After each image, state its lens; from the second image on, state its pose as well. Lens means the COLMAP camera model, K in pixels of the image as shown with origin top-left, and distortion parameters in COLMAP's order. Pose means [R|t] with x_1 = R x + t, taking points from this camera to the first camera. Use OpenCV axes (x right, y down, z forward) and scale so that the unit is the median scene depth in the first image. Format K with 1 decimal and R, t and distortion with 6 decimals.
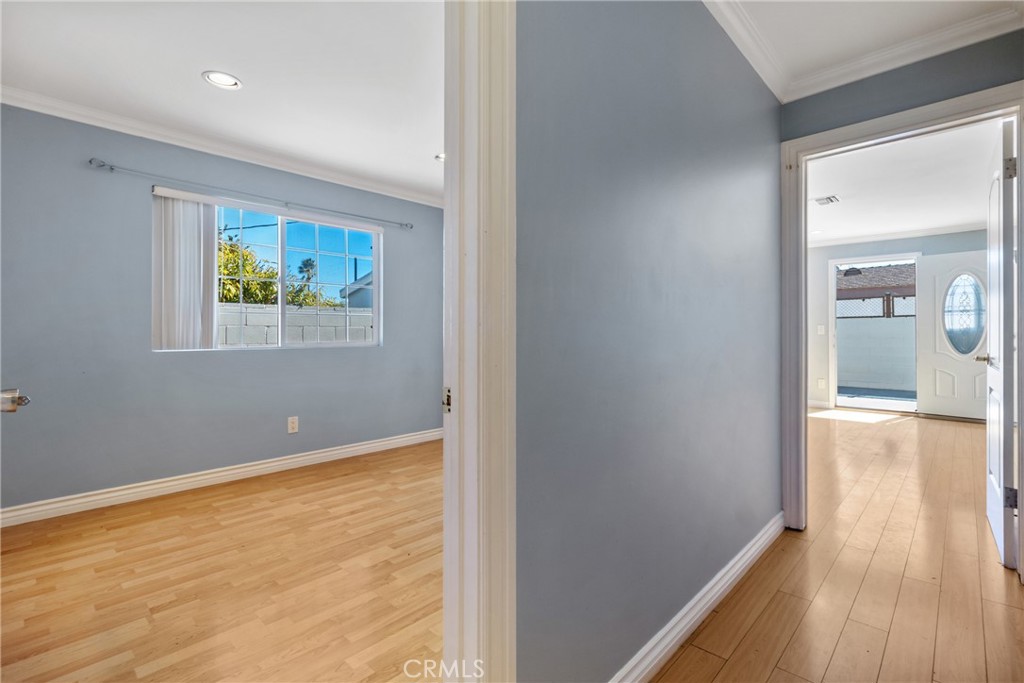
lens RADIAL K [[476.4, 0, 511.2], [0, 476.4, 339.4], [0, 0, 1]] dist [0.002249, 0.001770]
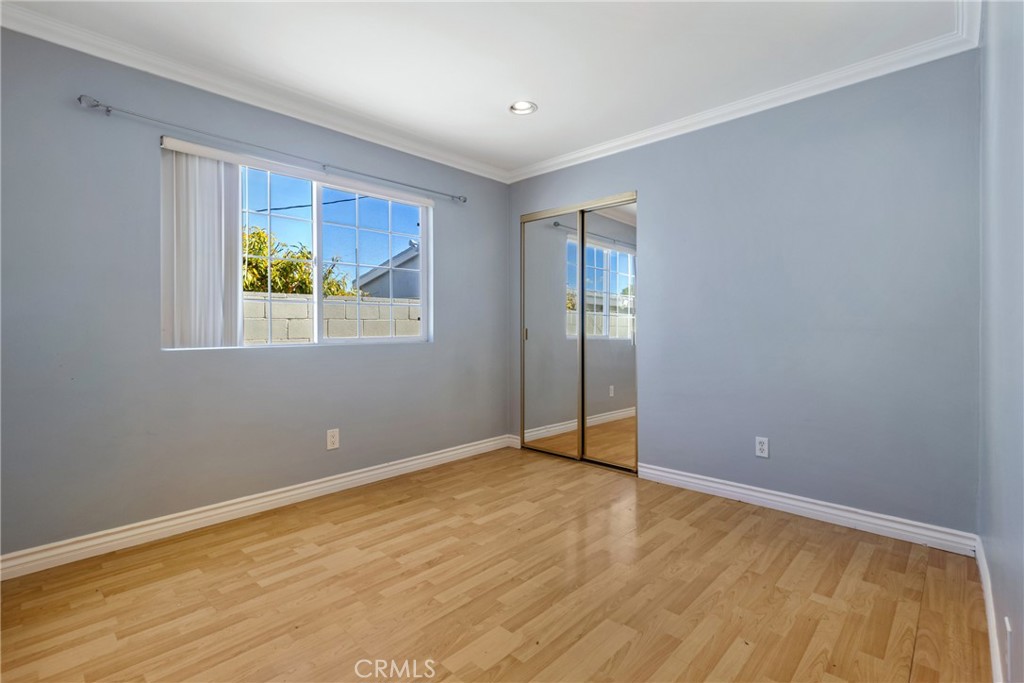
lens RADIAL K [[476.4, 0, 510.3], [0, 476.4, 334.7], [0, 0, 1]] dist [0.002249, 0.001770]
pose [[0.999996, -0.002415, 0.001697, -0.180365], [0.002407, 0.999987, 0.004593, -0.002167], [-0.001709, -0.004589, 0.999988, 0.215788]]
